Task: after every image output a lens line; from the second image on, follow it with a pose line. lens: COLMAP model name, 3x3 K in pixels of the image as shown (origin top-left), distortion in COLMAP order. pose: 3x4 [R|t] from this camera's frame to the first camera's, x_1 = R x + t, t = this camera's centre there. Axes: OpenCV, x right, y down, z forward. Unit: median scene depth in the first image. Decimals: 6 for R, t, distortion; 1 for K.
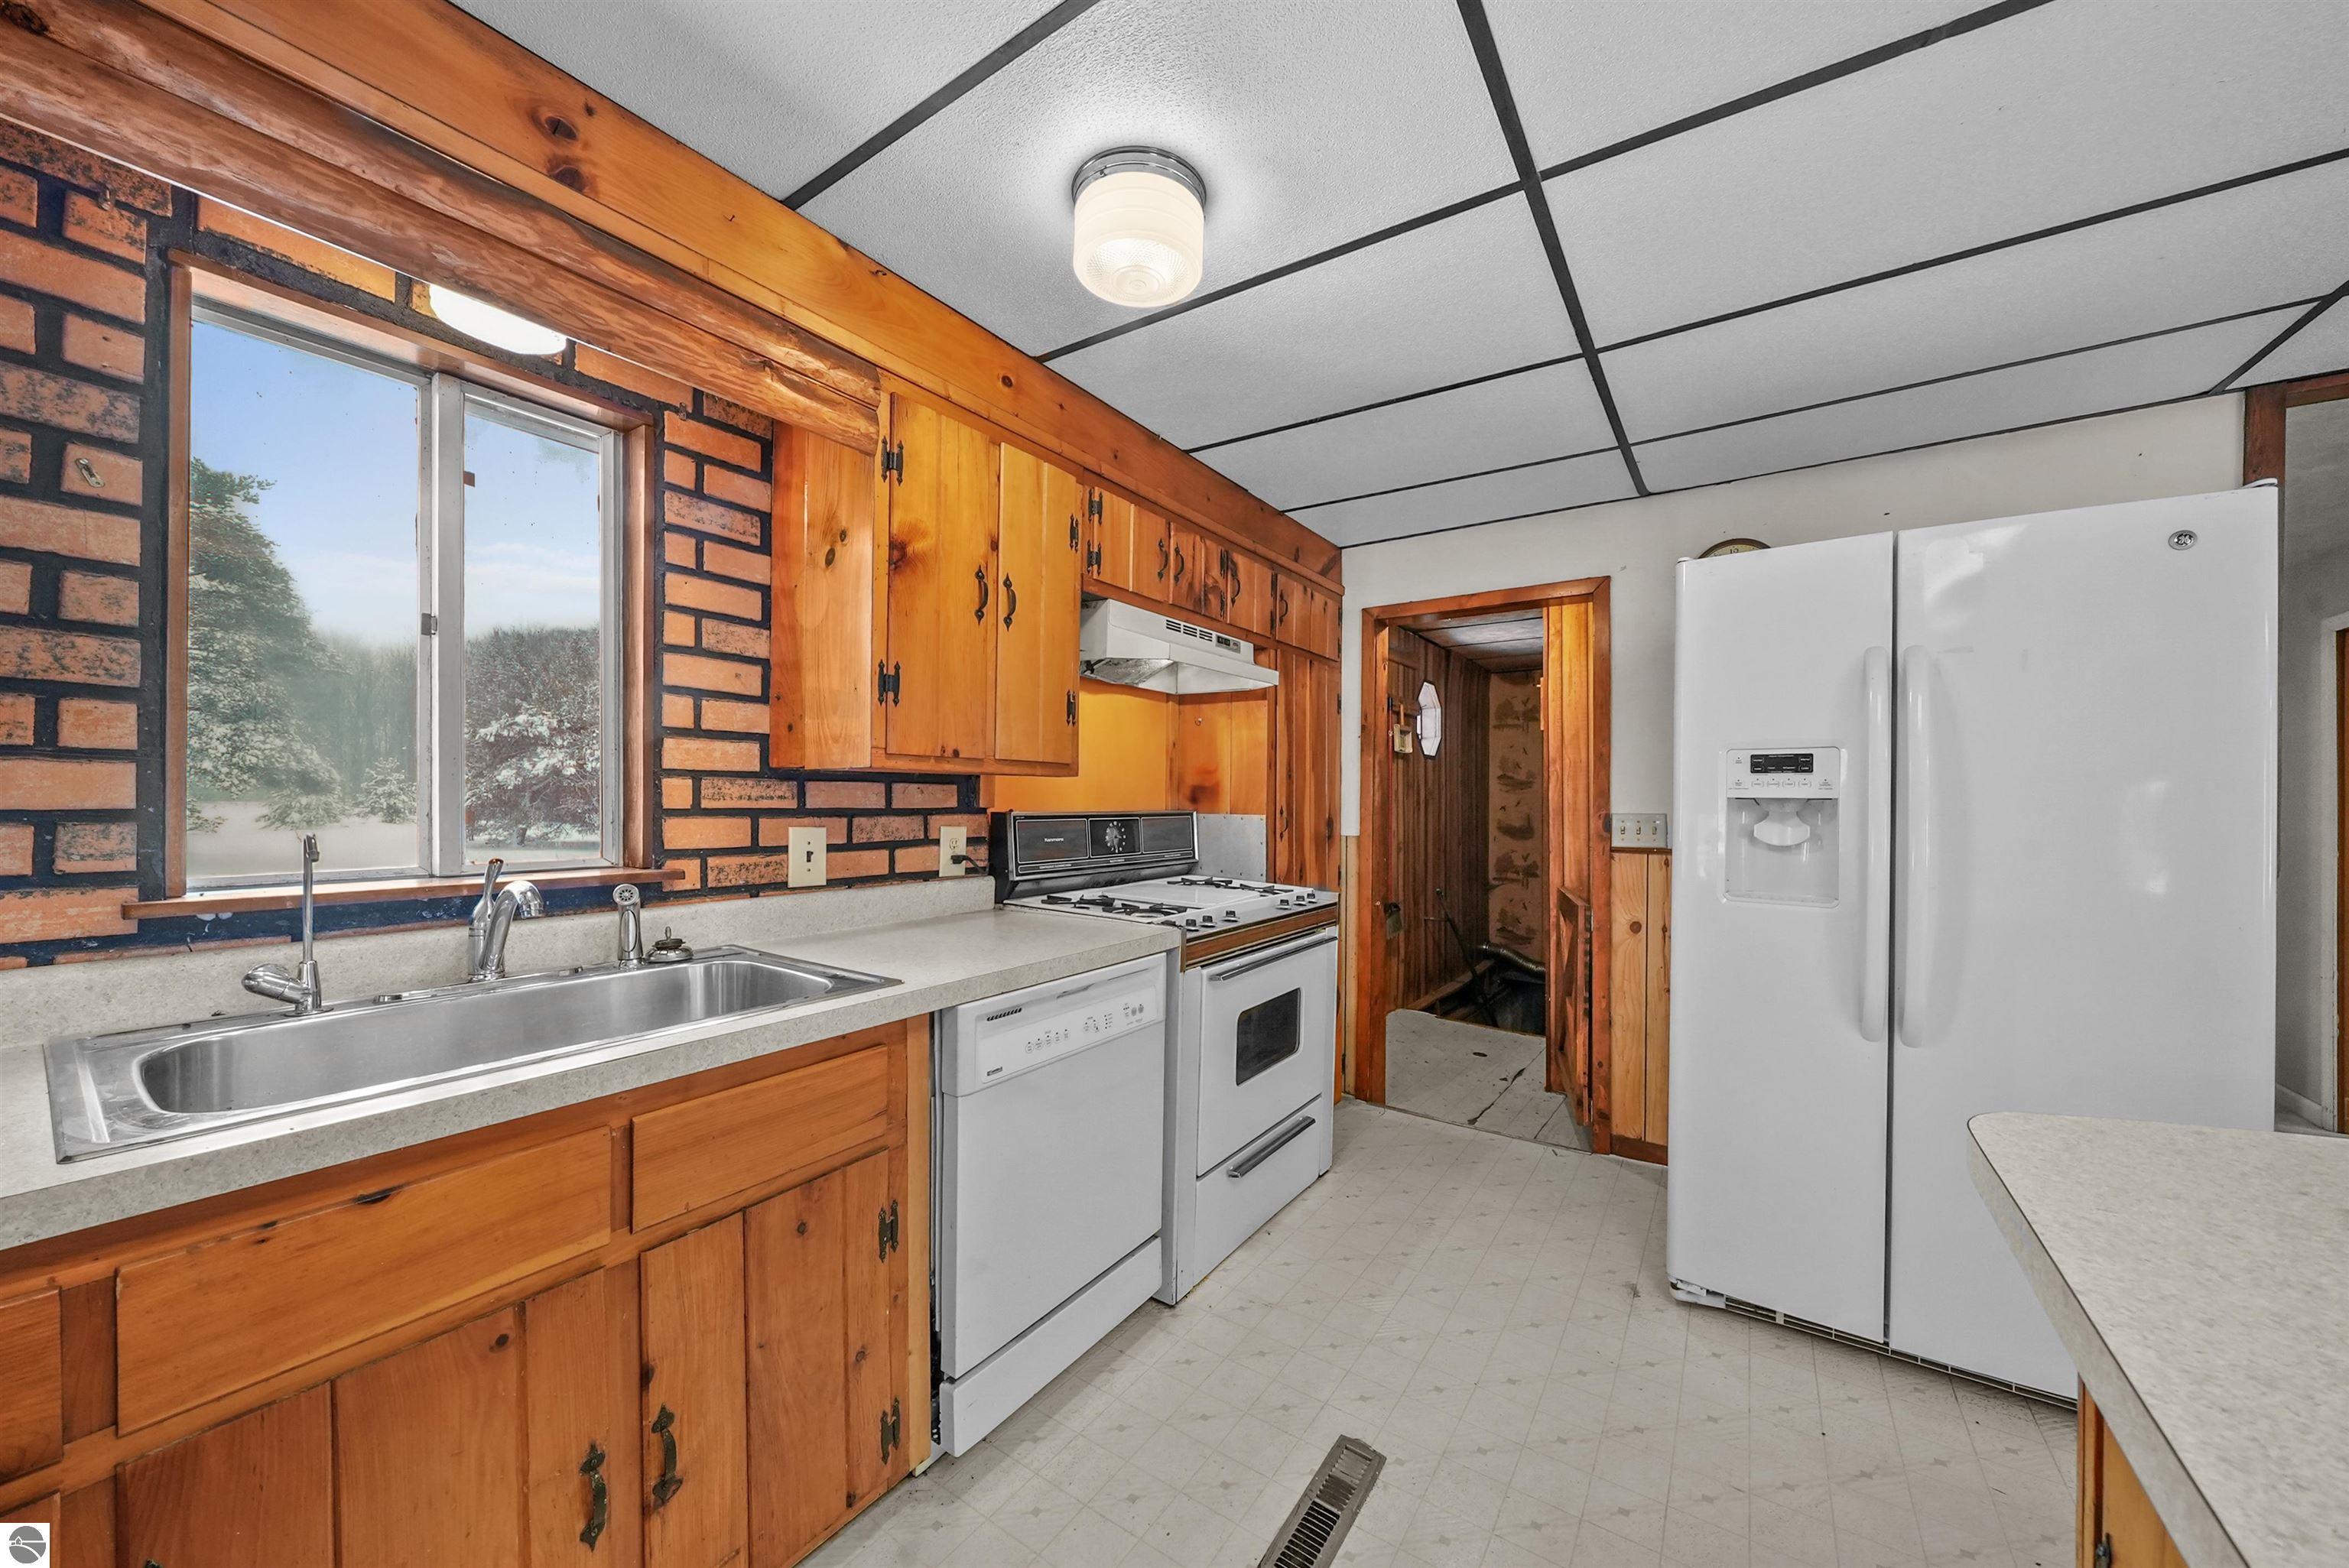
lens RADIAL K [[824.7, 0, 1159.7], [0, 824.7, 796.3], [0, 0, 1]] dist [-0.001755, -0.000124]
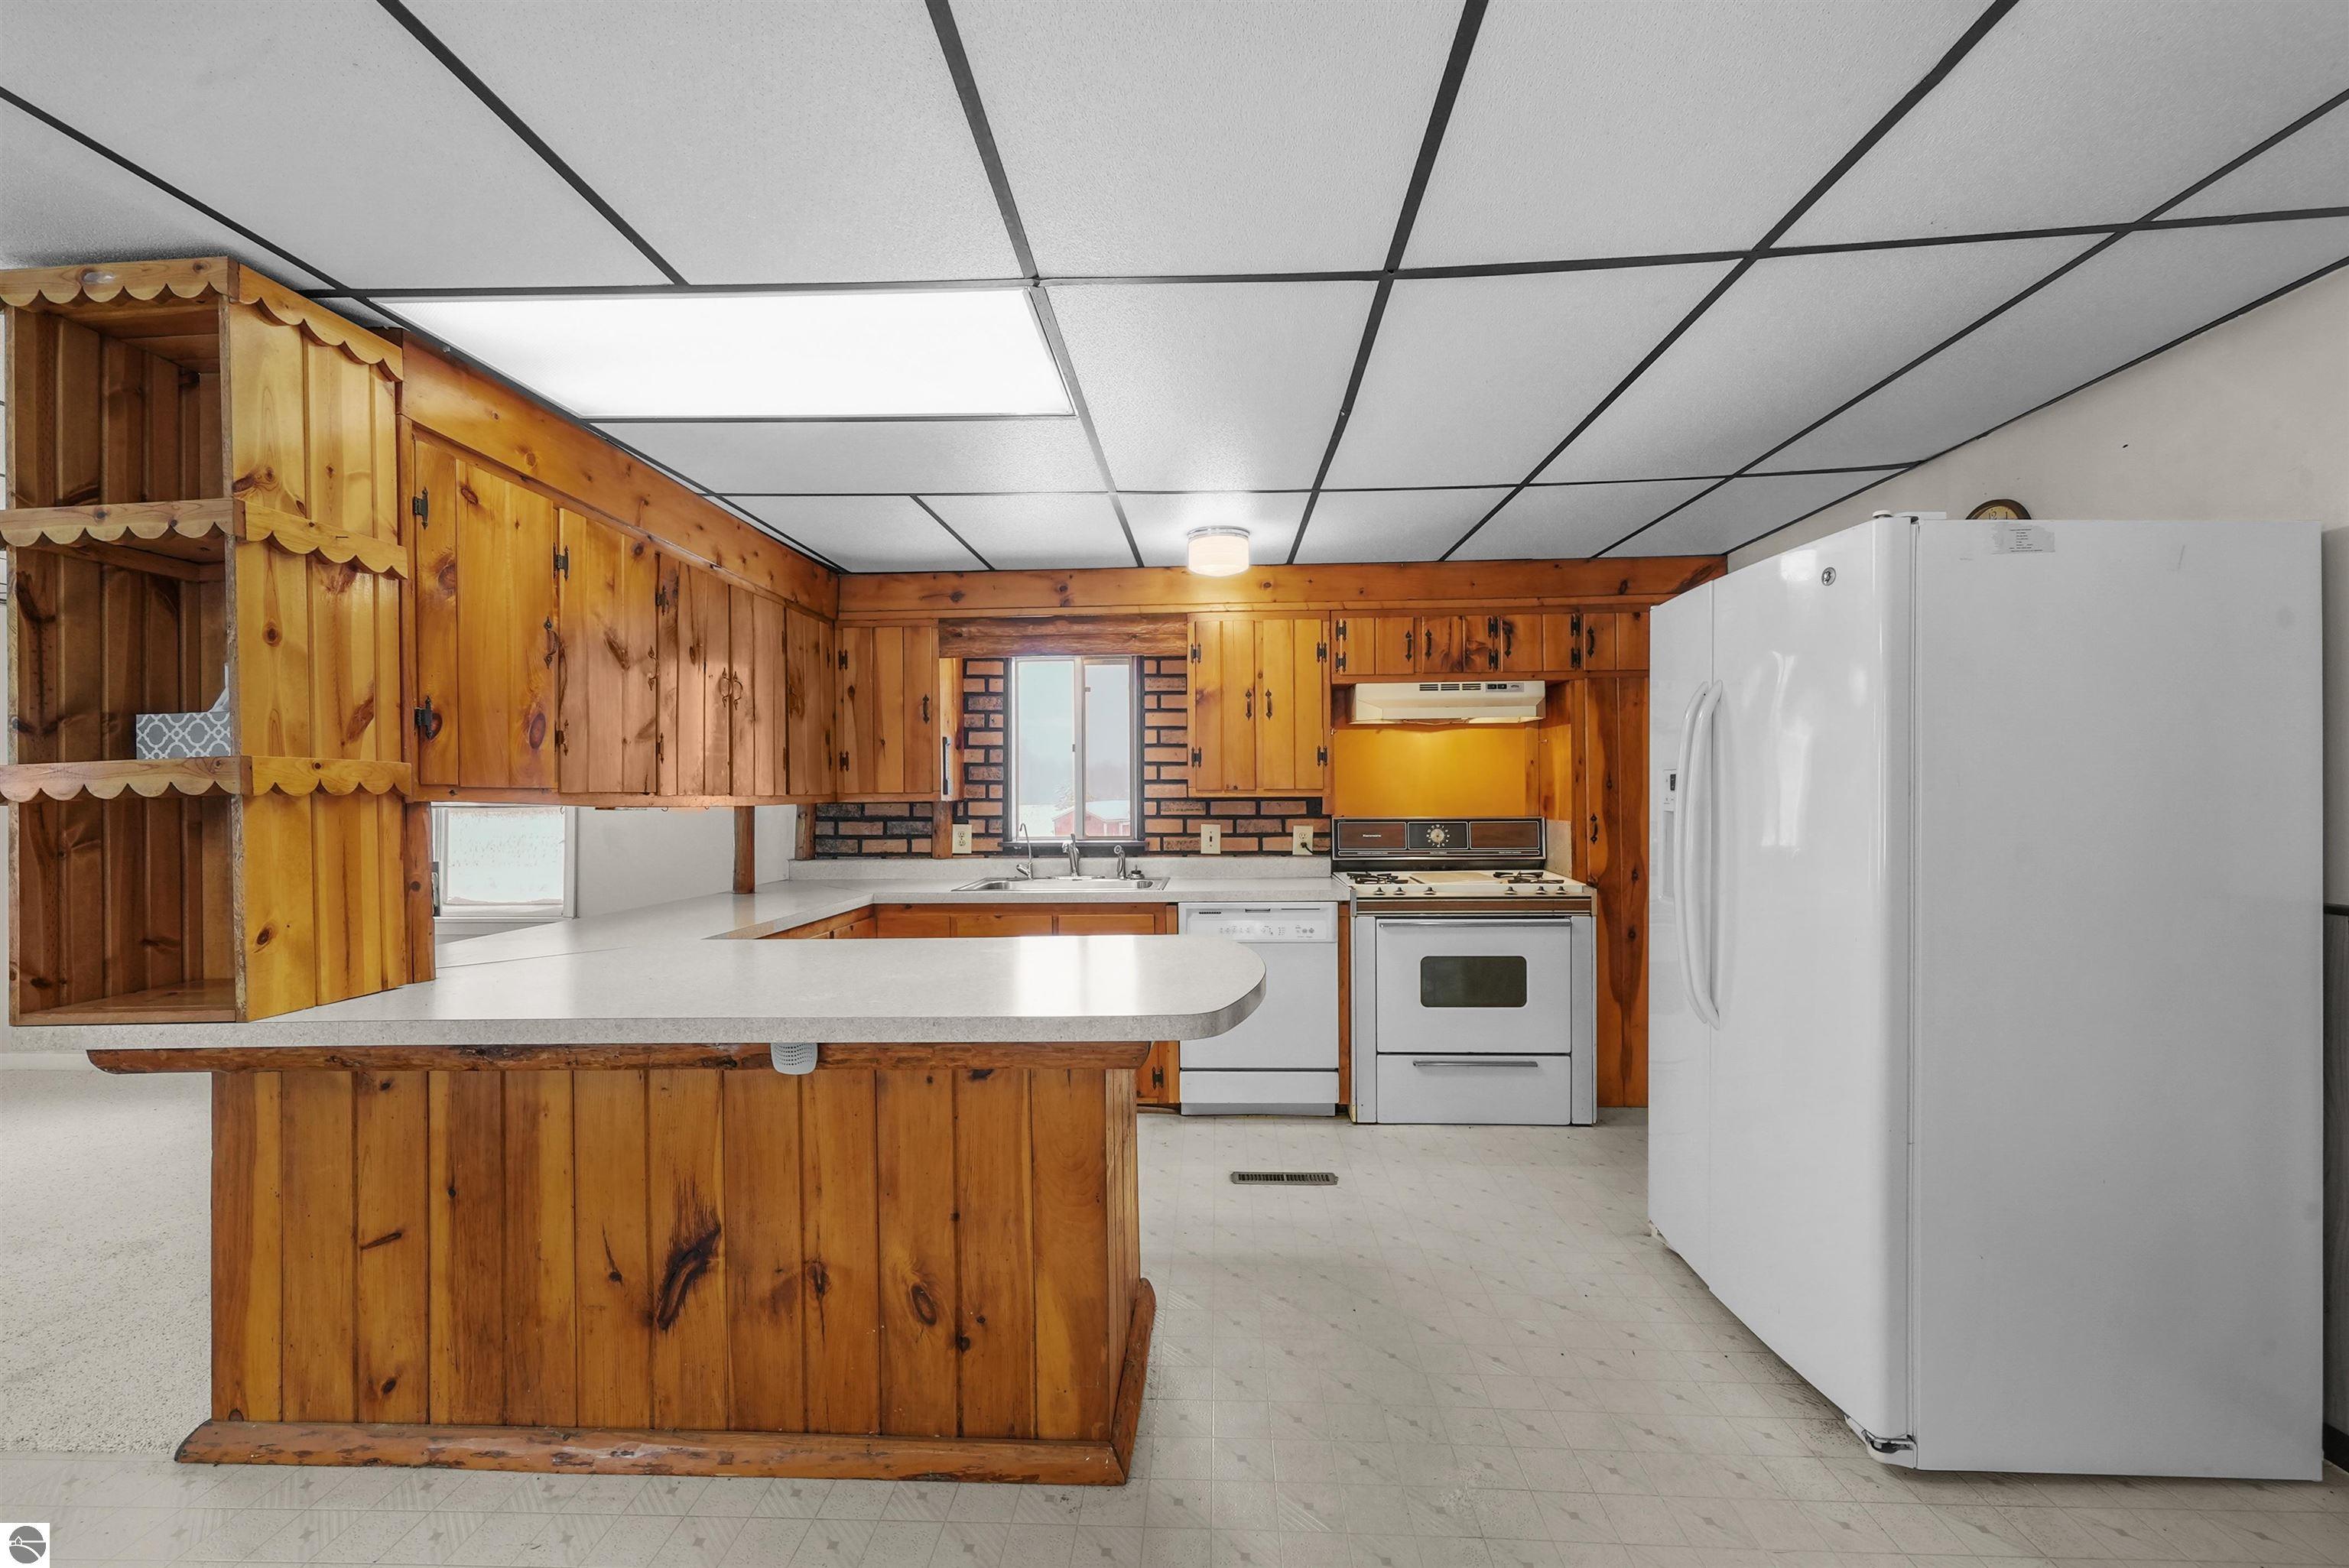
lens RADIAL K [[949.6, 0, 1174.3], [0, 949.6, 784.7], [0, 0, 1]] dist [0.003203, -0.000033]
pose [[0.538397, -0.019851, -0.842458, 1.457515], [0.012911, 0.999799, -0.015308, -0.024888], [0.842593, -0.002636, 0.538545, -0.317974]]
